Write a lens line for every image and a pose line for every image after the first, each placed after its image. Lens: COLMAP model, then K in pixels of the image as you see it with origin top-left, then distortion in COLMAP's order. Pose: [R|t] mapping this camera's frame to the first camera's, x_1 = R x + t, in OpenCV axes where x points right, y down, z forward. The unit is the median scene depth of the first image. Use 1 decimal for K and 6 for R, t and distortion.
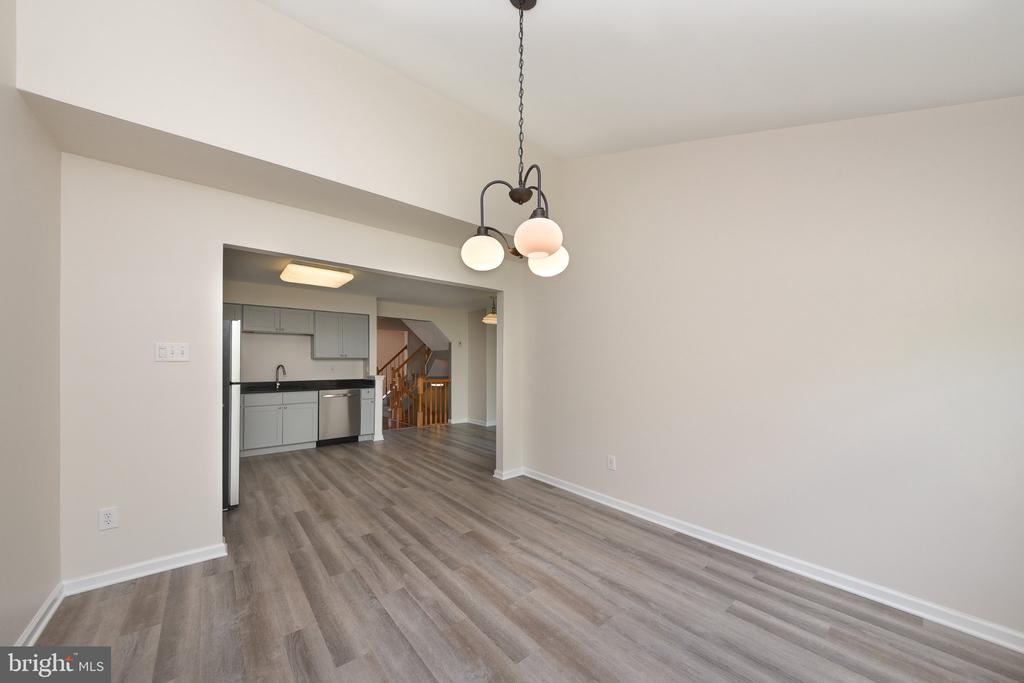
lens RADIAL K [[359.4, 0, 511.1], [0, 359.4, 362.4], [0, 0, 1]] dist [-0.000751, -0.002060]
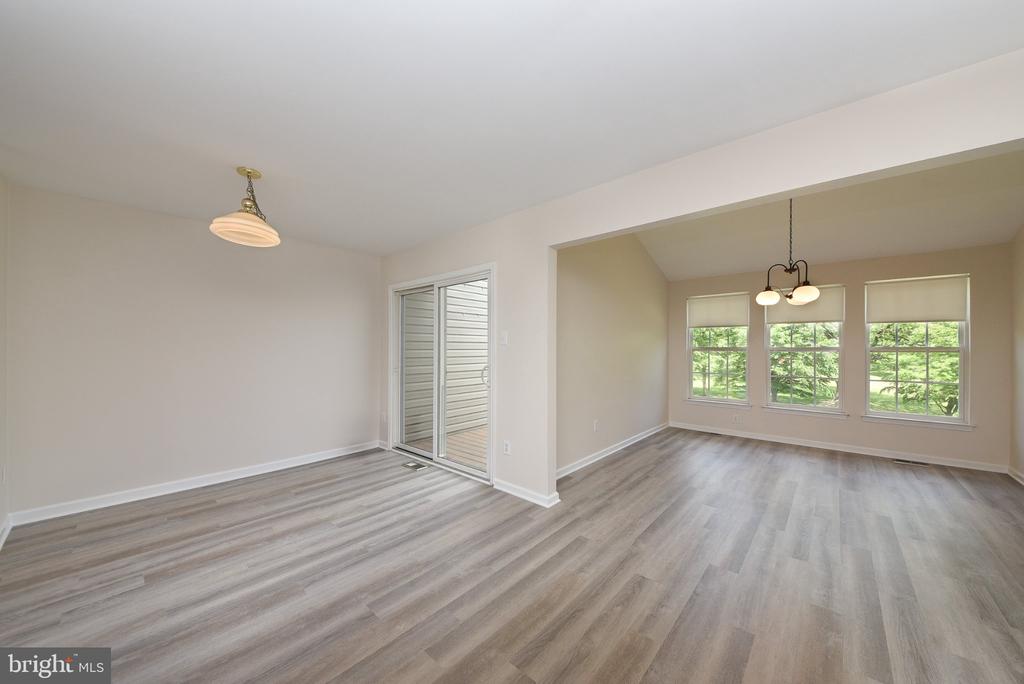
lens RADIAL K [[359.4, 0, 521.8], [0, 359.4, 348.3], [0, 0, 1]] dist [-0.000751, -0.002060]
pose [[-0.155298, -0.008220, 0.987833, -1.051327], [-0.003551, 0.999964, 0.007762, -0.002429], [-0.987861, -0.002303, -0.155322, 1.661660]]
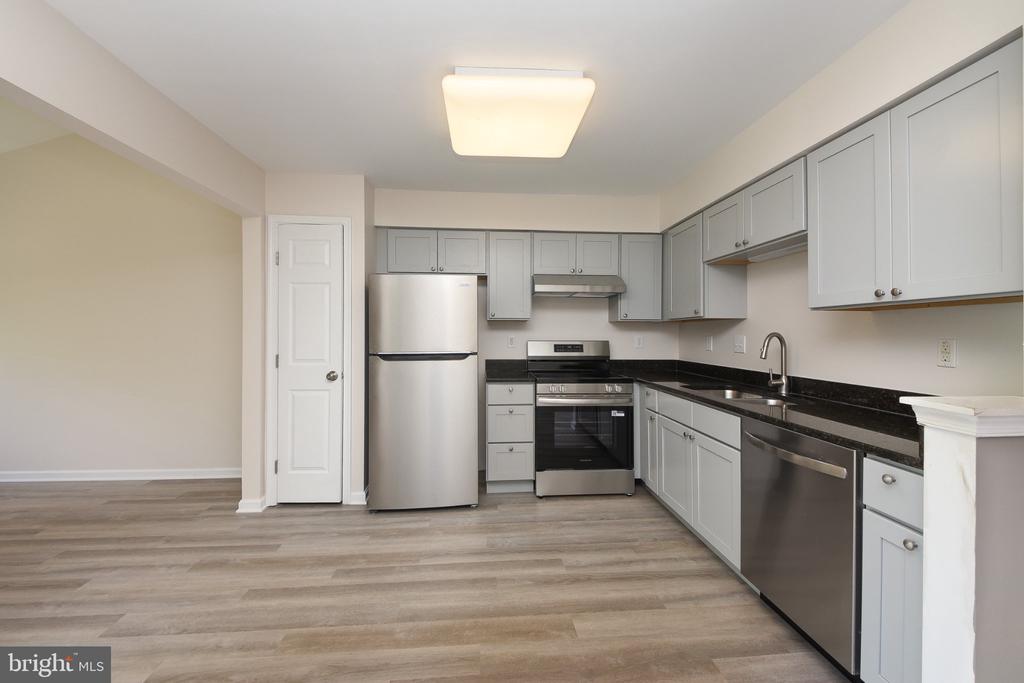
lens RADIAL K [[411.6, 0, 513.8], [0, 411.6, 325.3], [0, 0, 1]] dist [-0.011392, 0.000720]
pose [[-0.573251, -0.014613, -0.819250, -0.224479], [0.001849, 0.999815, -0.019128, 0.008680], [0.819378, -0.012480, -0.573118, 2.002812]]
